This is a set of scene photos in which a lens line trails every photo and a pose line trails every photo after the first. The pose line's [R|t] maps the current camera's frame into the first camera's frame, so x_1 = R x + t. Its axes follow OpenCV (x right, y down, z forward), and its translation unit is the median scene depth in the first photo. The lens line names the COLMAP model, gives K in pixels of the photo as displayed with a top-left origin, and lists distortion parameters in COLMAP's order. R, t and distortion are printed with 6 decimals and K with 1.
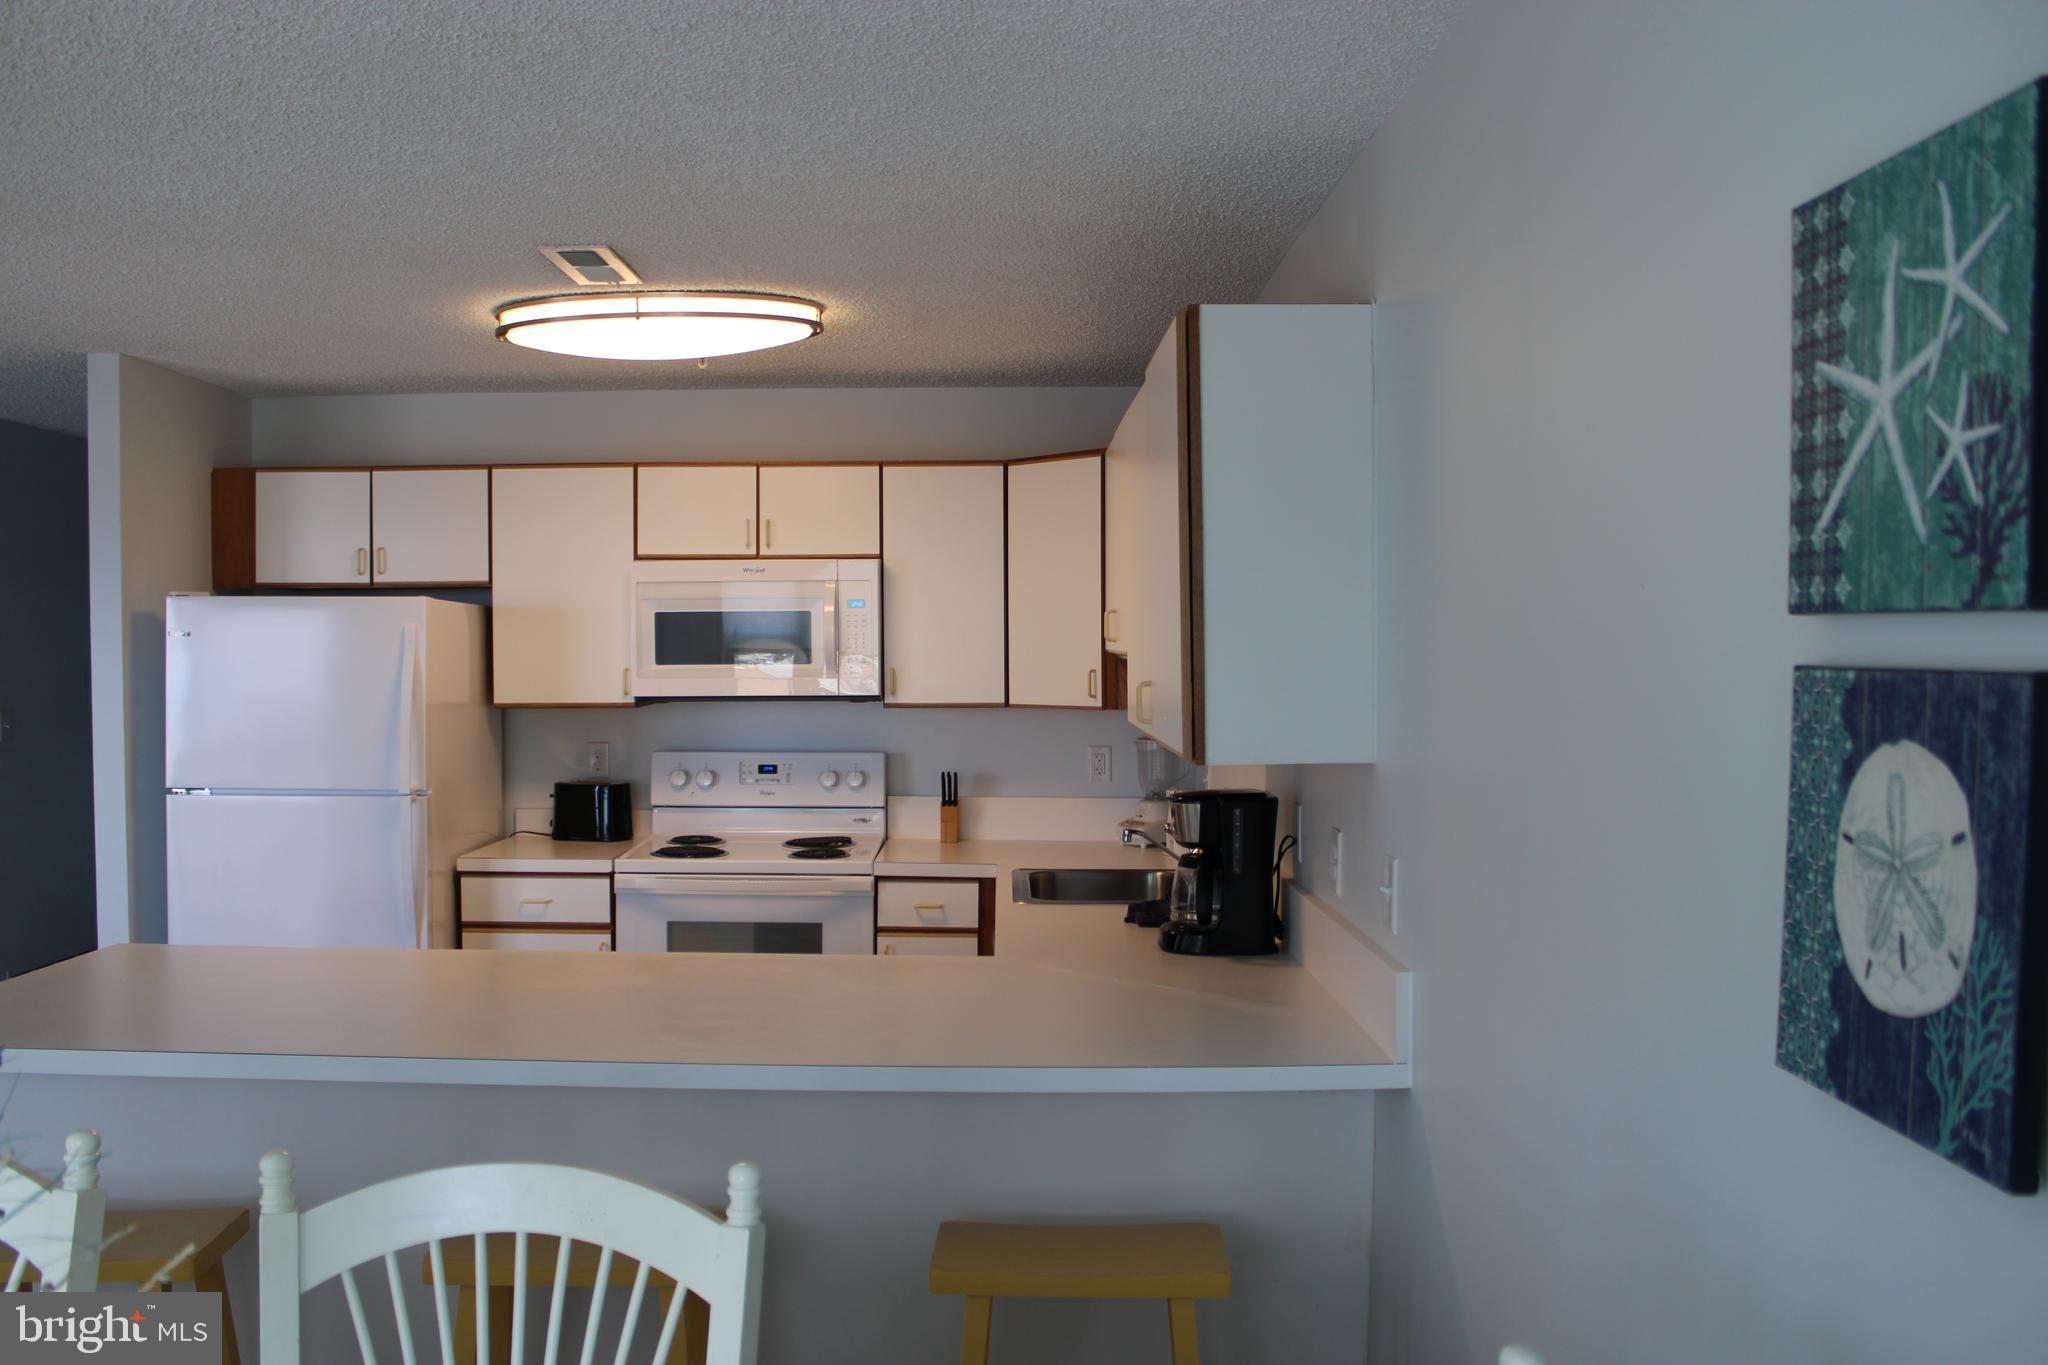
lens RADIAL K [[1711.3, 0, 1016.6], [0, 1711.3, 694.8], [0, 0, 1]] dist [-0.163564, 0.154806]
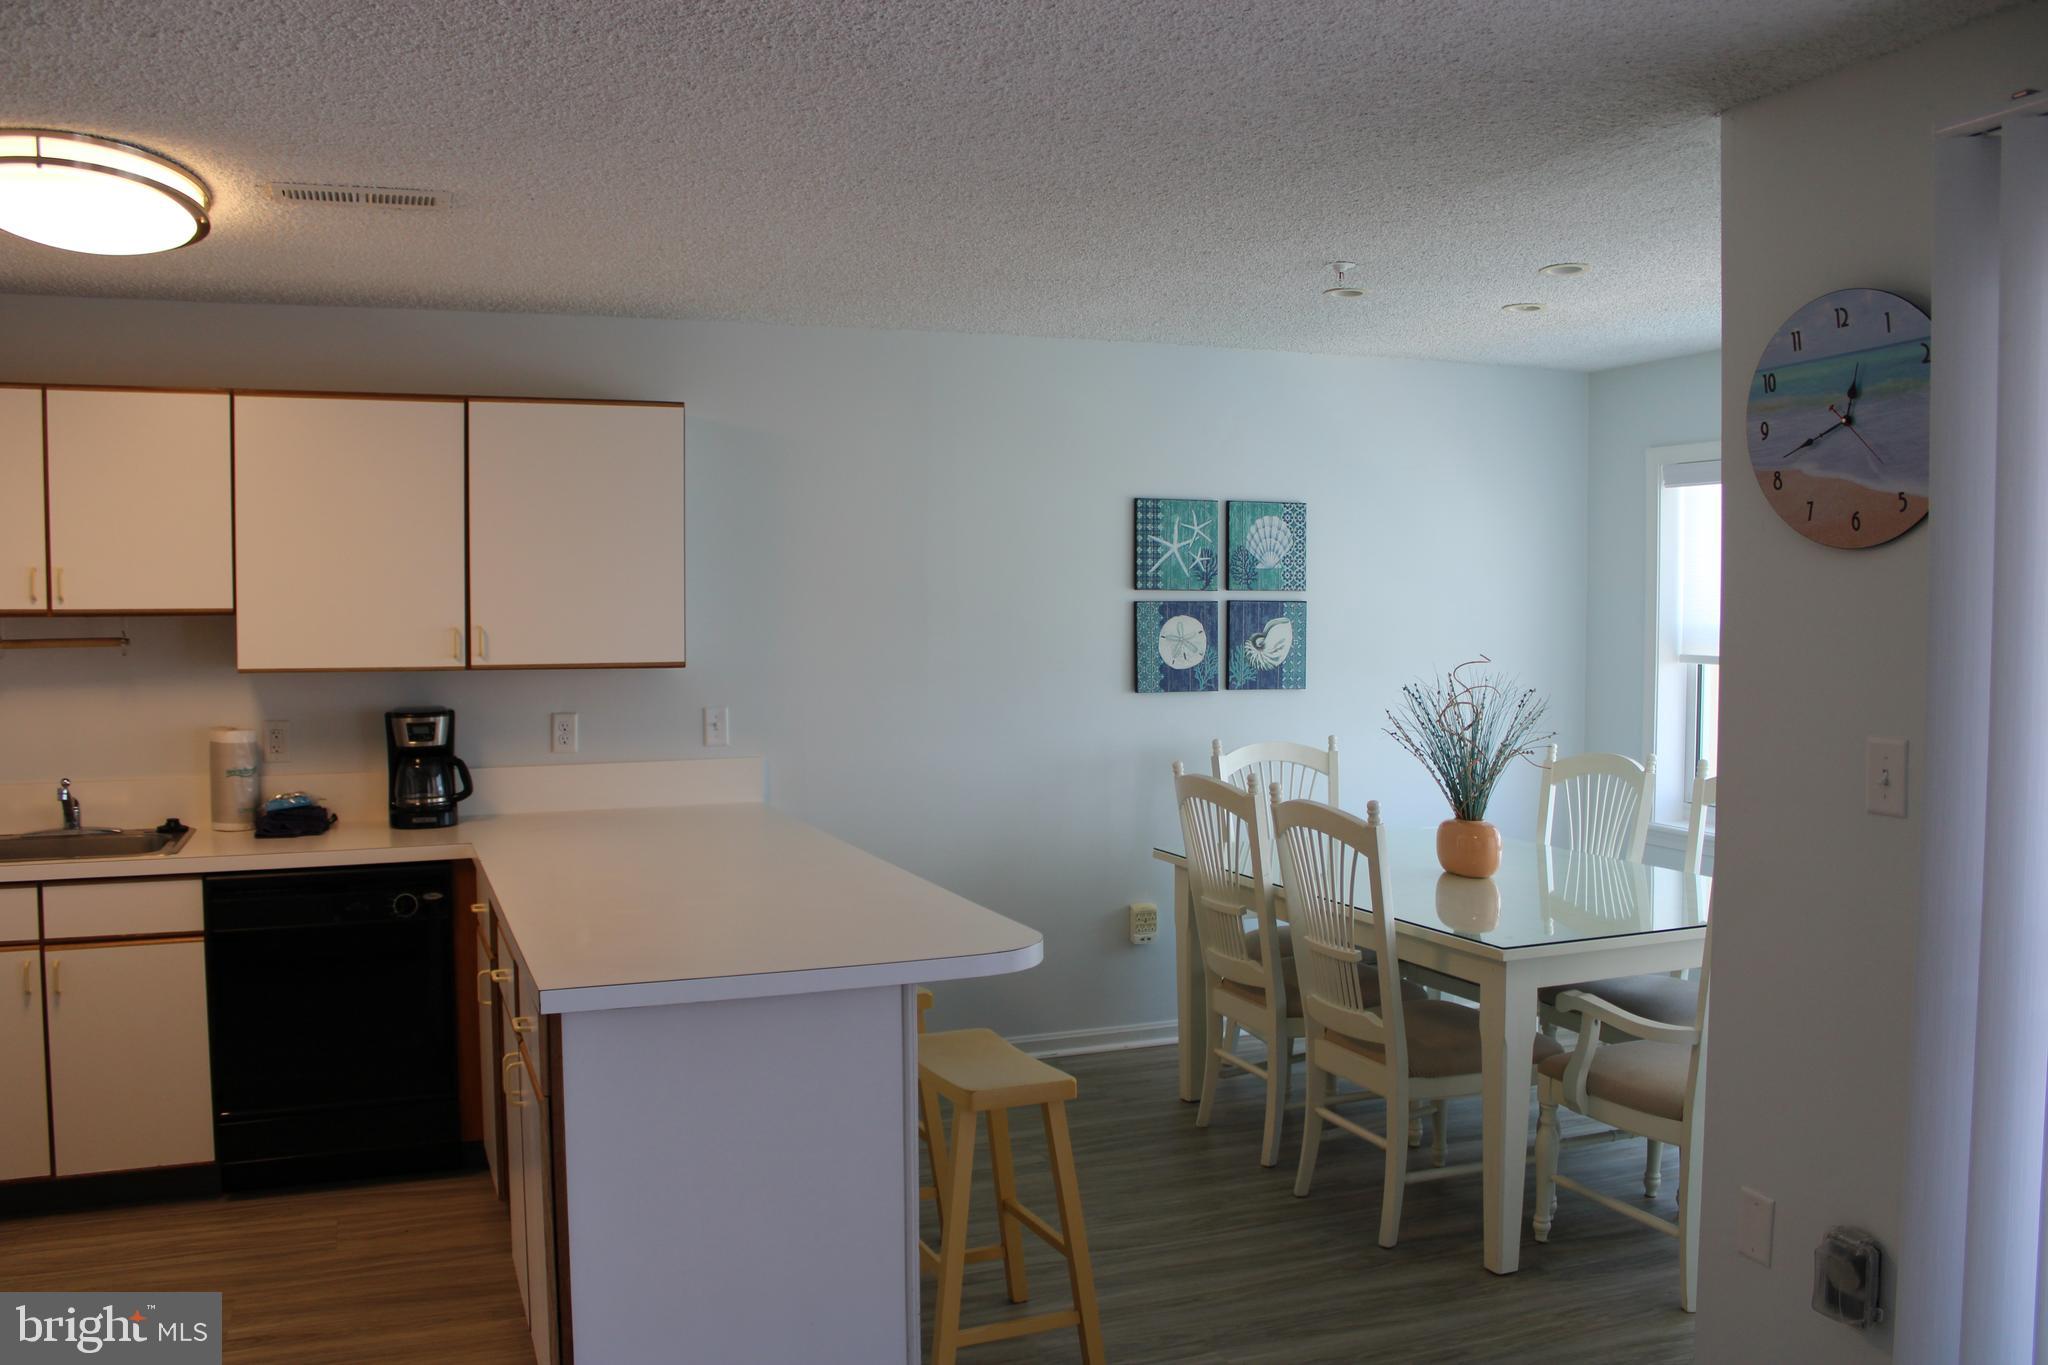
lens RADIAL K [[1711.3, 0, 1016.6], [0, 1711.3, 694.8], [0, 0, 1]] dist [-0.163564, 0.154806]
pose [[-0.366077, -0.051406, 0.929164, -1.195820], [0.029831, 0.997312, 0.066929, -0.027385], [-0.930106, 0.052219, -0.363559, 0.969841]]
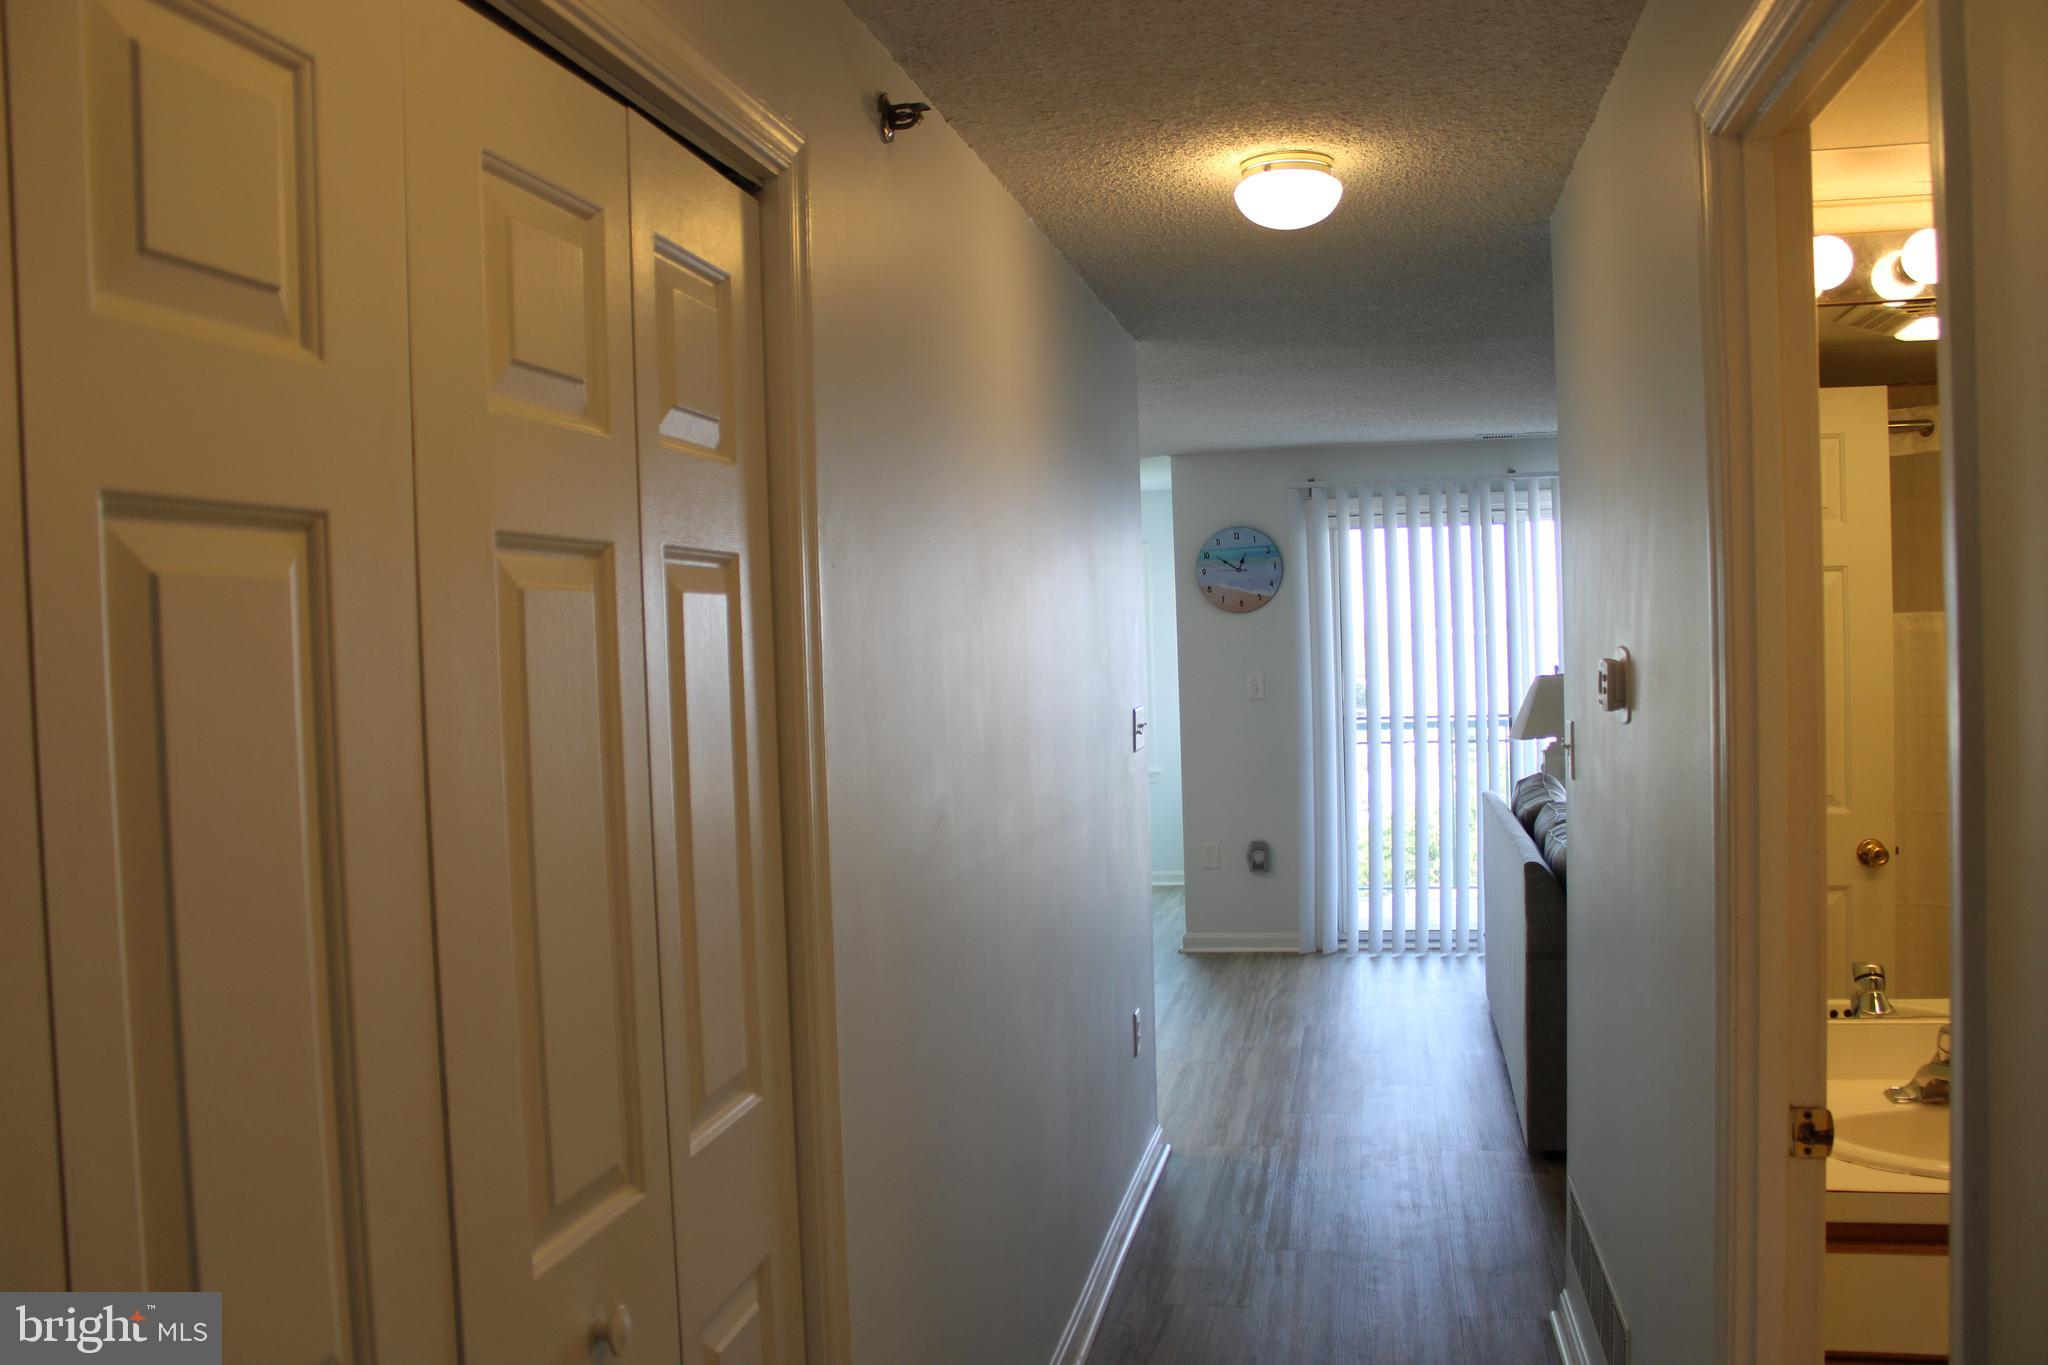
lens RADIAL K [[1706.6, 0, 1038.1], [0, 1706.6, 687.9], [0, 0, 1]] dist [-0.162390, 0.134641]
pose [[-0.980646, 0.027376, 0.193865, -0.850355], [0.038754, 0.997726, 0.055146, -0.063666], [-0.191914, 0.061592, -0.979477, 2.500779]]
